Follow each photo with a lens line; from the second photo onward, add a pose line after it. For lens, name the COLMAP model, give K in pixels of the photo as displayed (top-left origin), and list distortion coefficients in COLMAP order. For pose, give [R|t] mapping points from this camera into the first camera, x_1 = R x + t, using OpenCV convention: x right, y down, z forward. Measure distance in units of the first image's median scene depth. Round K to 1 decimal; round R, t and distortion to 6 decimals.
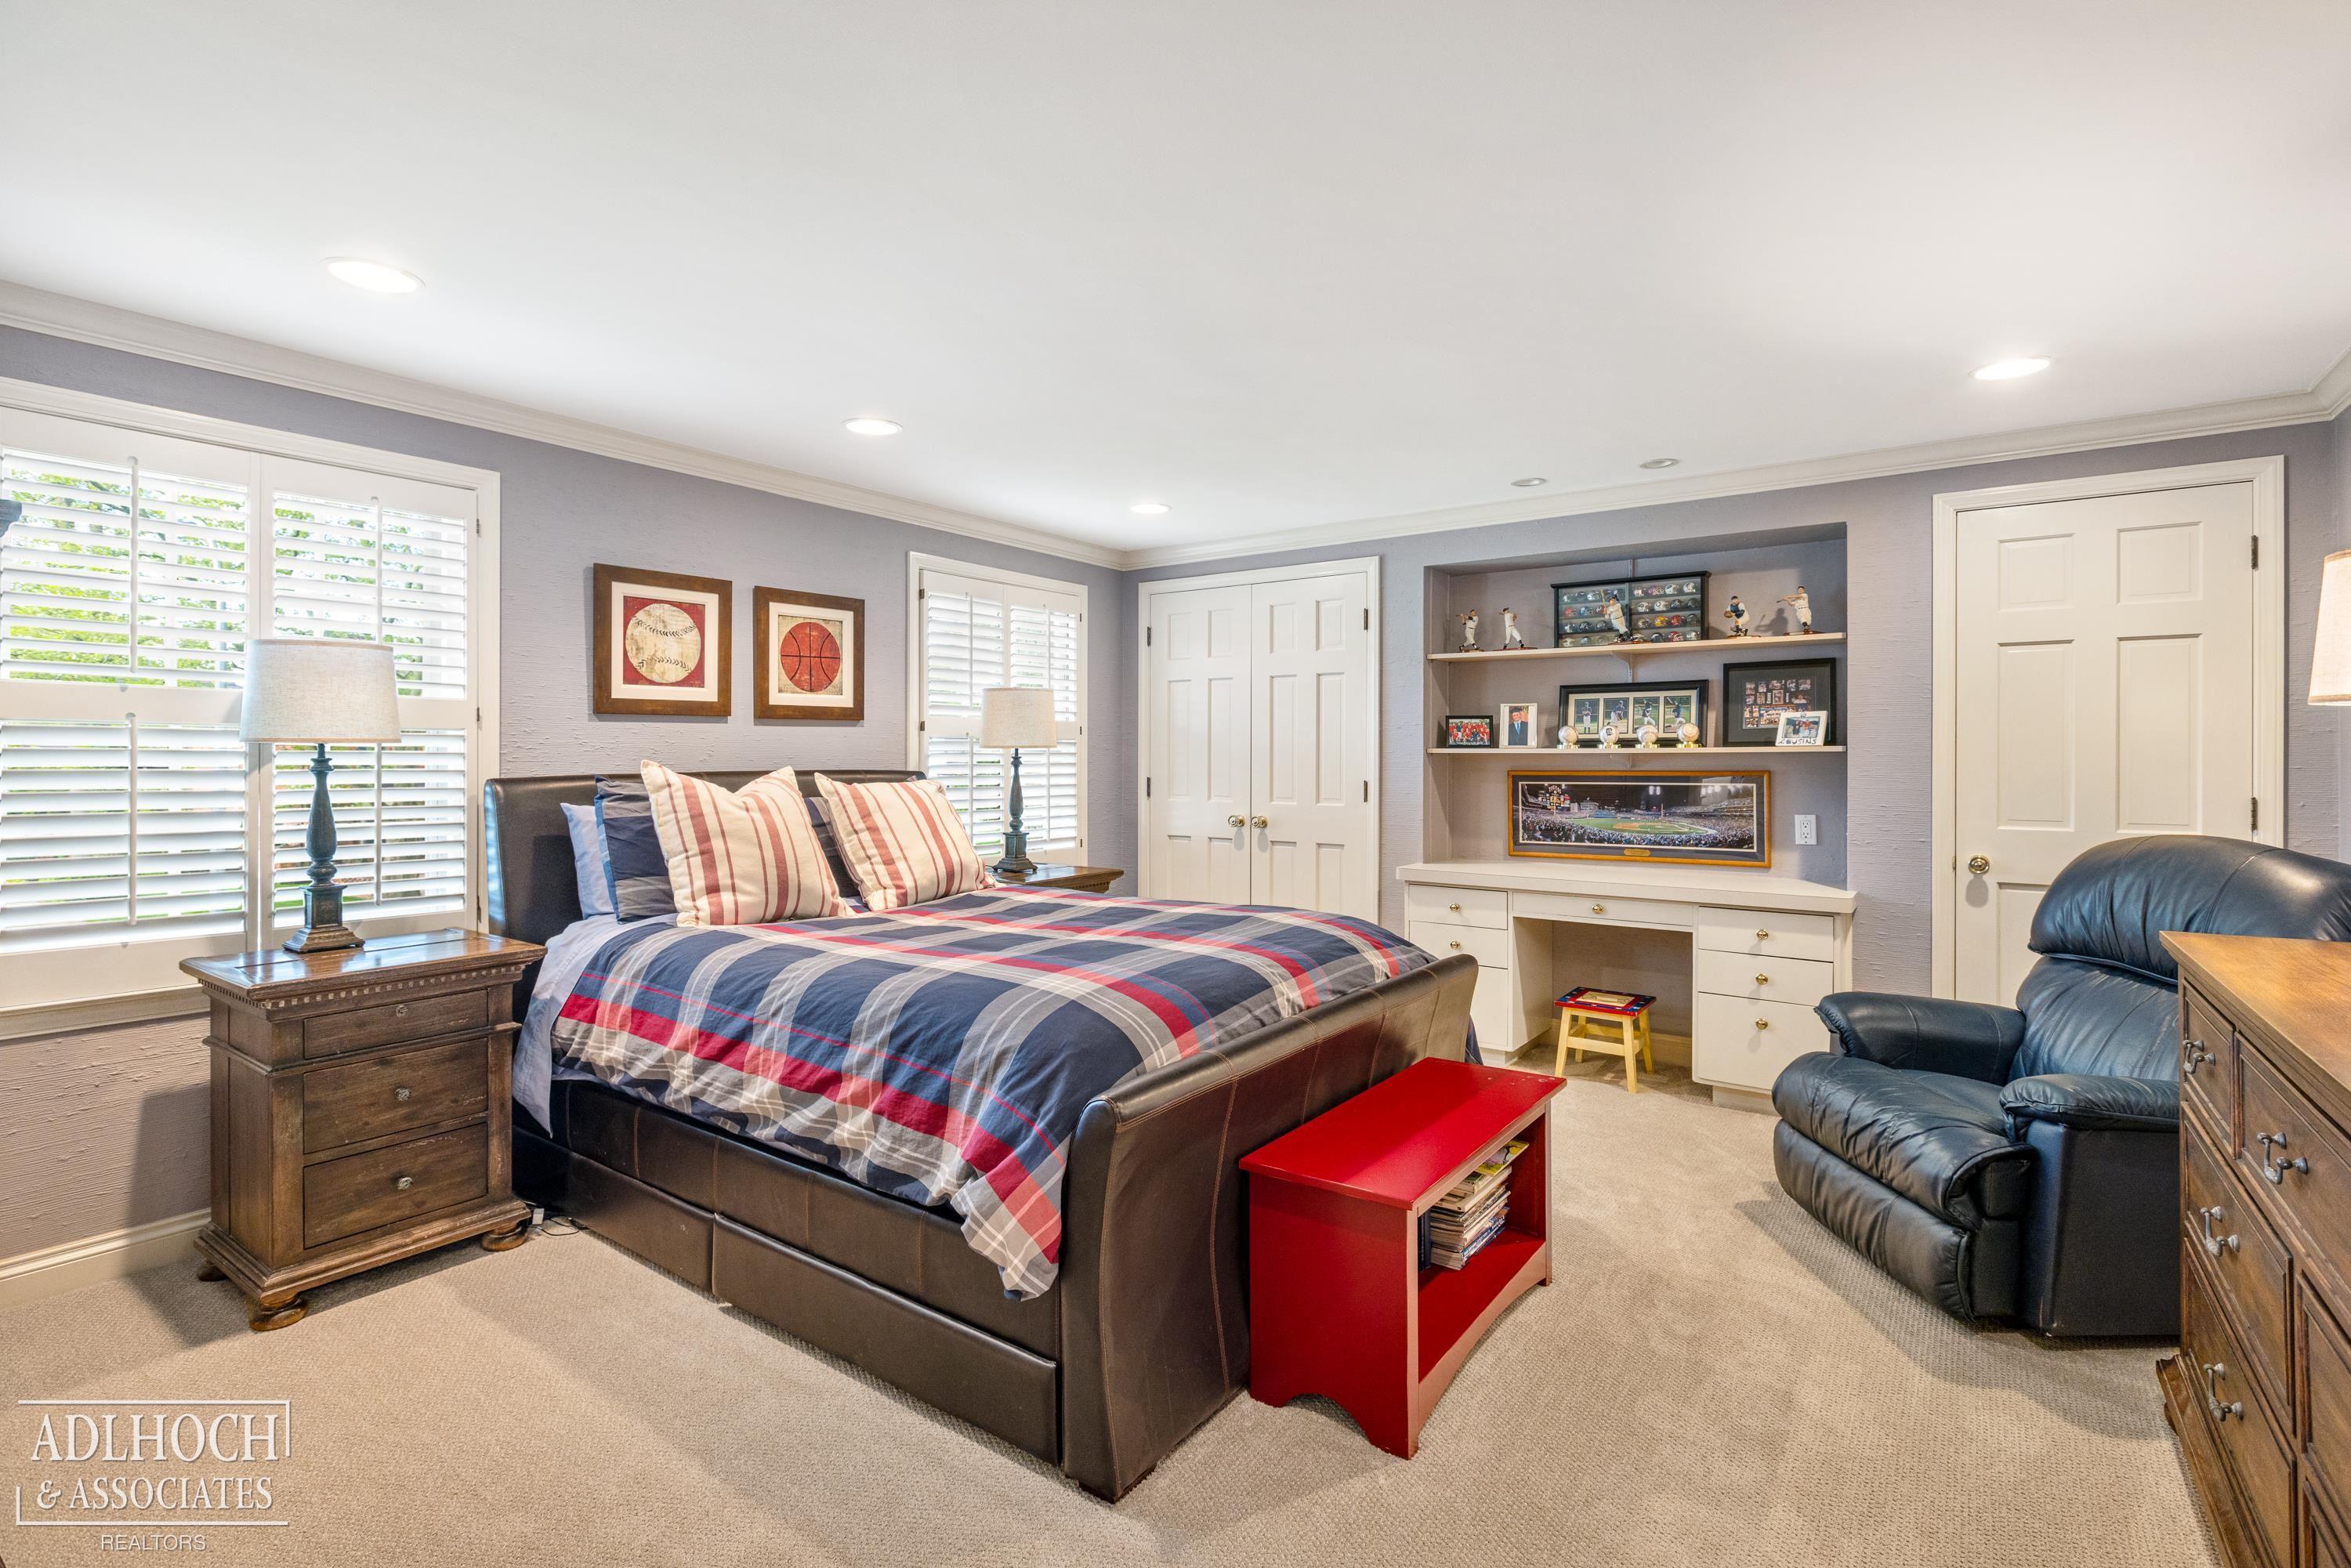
lens RADIAL K [[1115.5, 0, 1175.4], [0, 1115.5, 761.9], [0, 0, 1]] dist [-0.013824, -0.000051]
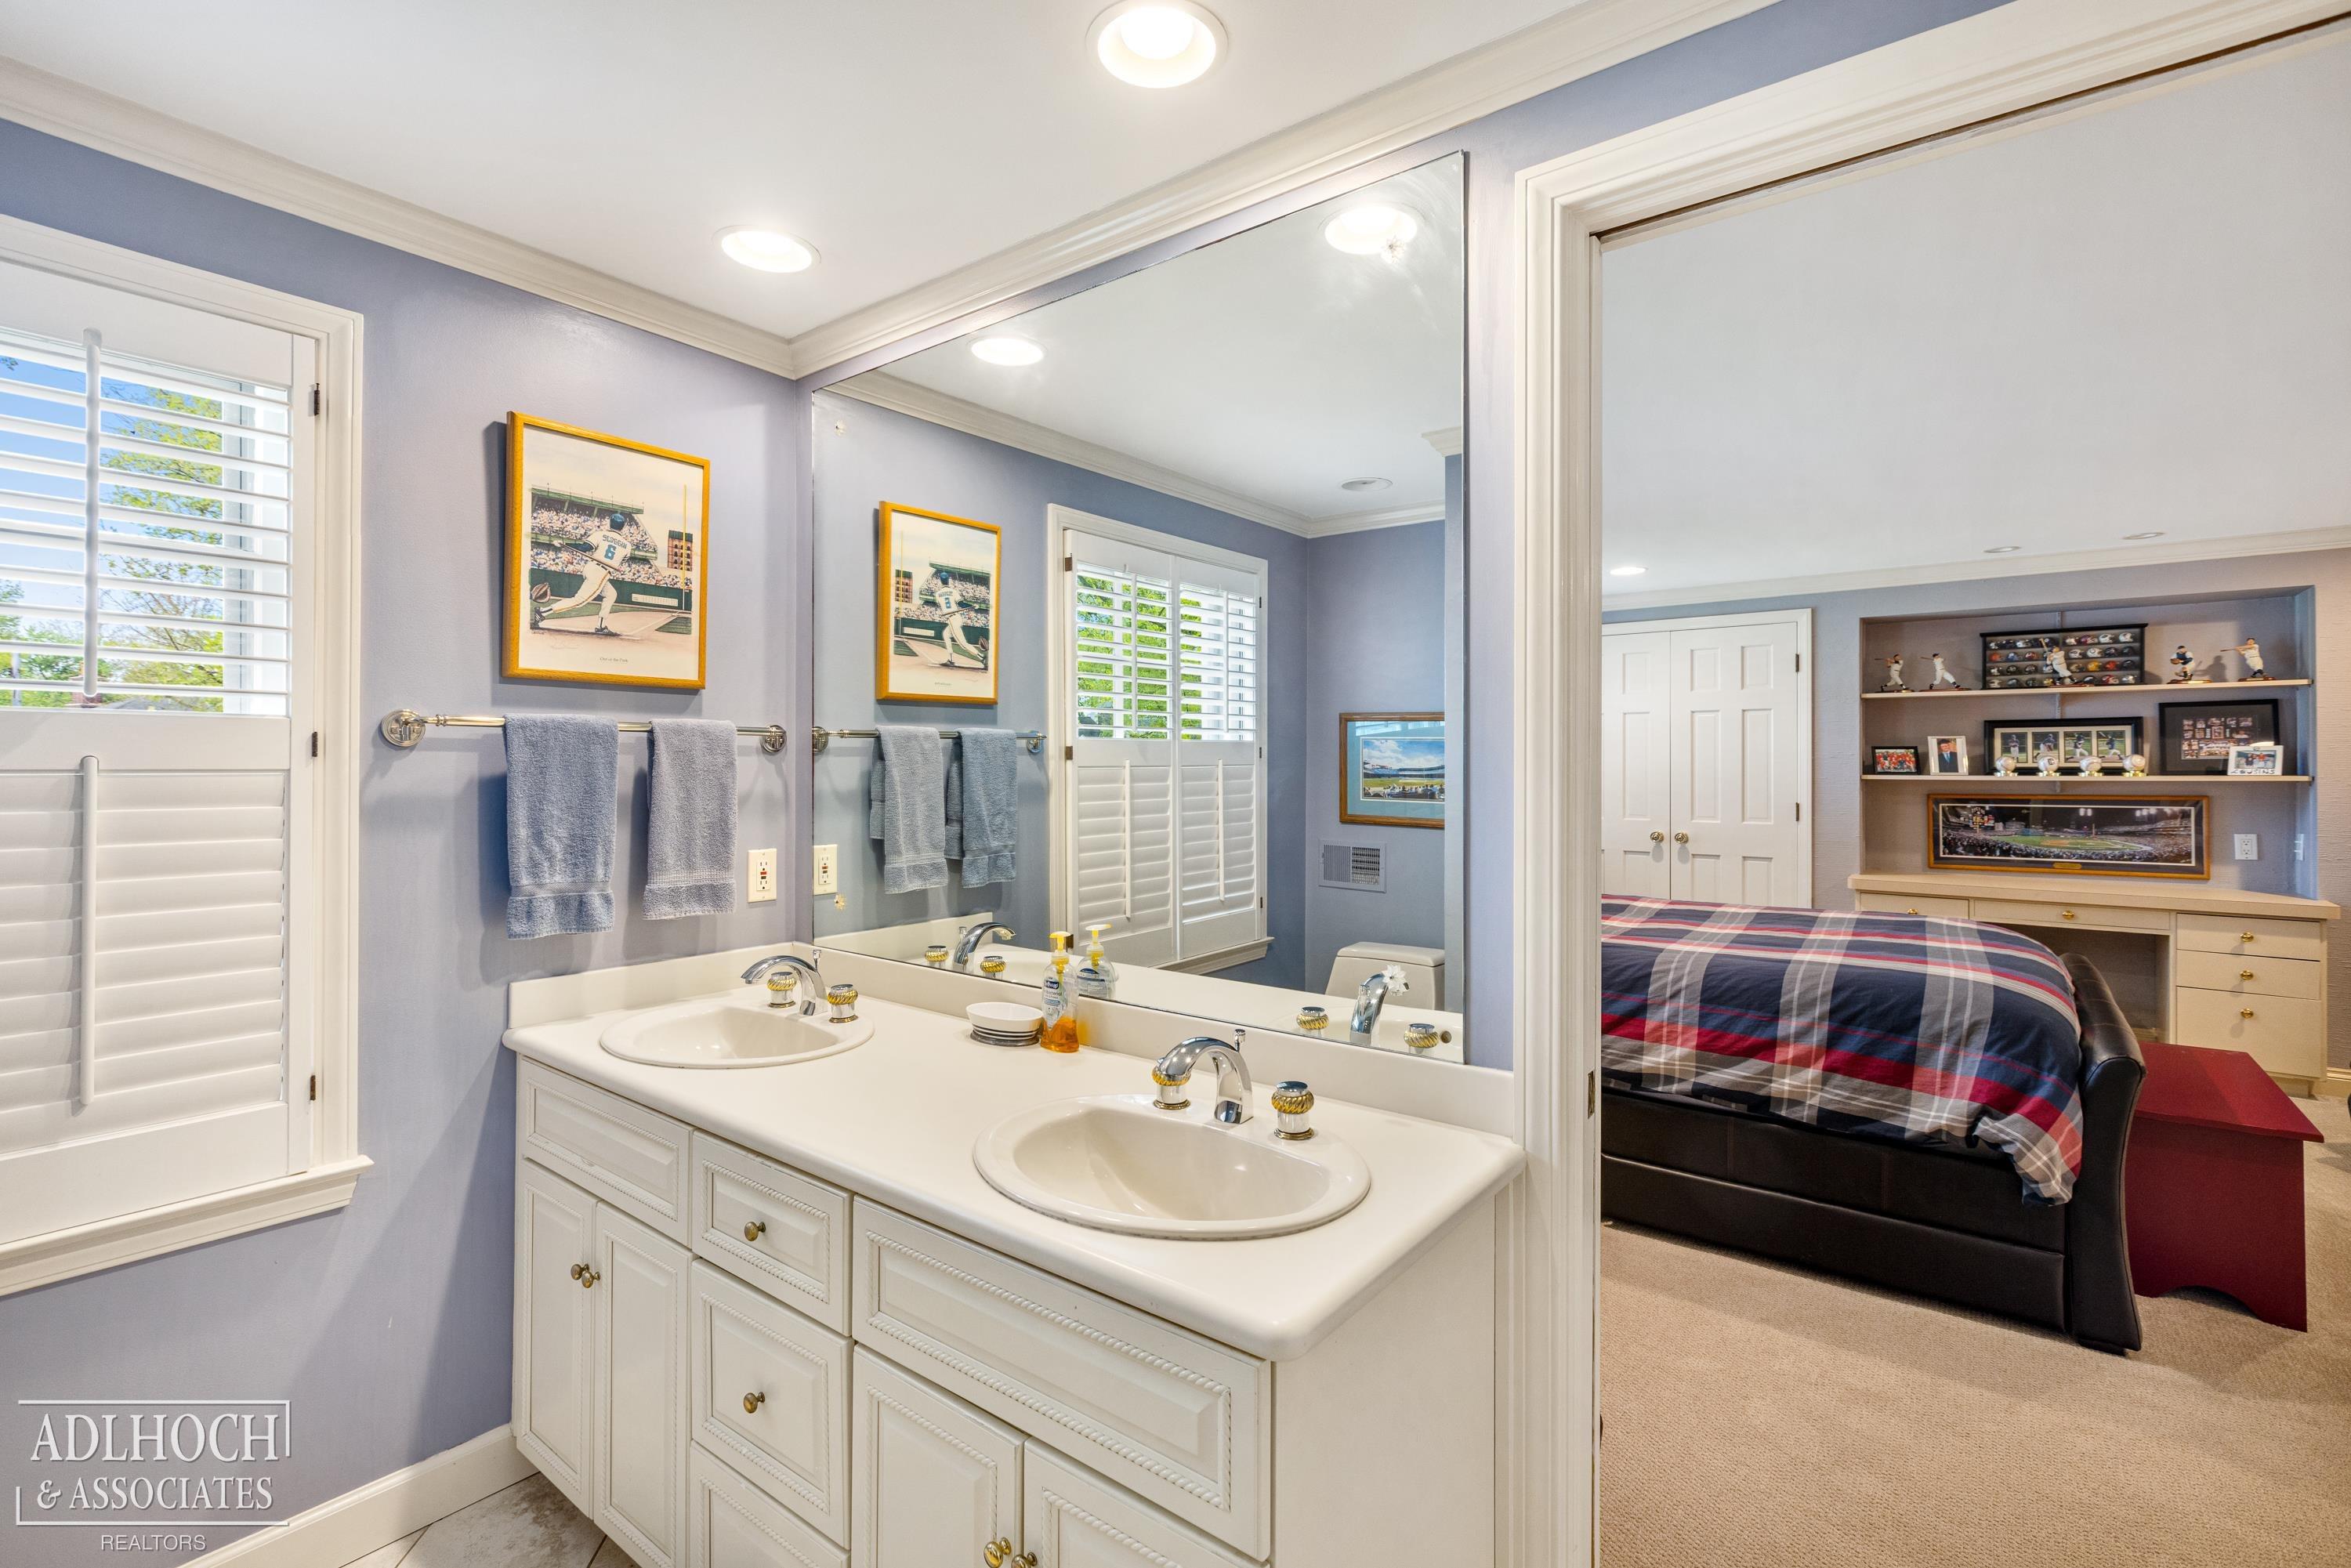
lens RADIAL K [[1064.7, 0, 1174.5], [0, 1064.7, 771.9], [0, 0, 1]] dist [-0.000234, -0.000486]
pose [[0.999479, -0.001557, -0.032240, -0.514482], [0.001625, 0.999997, 0.002082, -0.021398], [0.032236, -0.002133, 0.999478, -0.145247]]
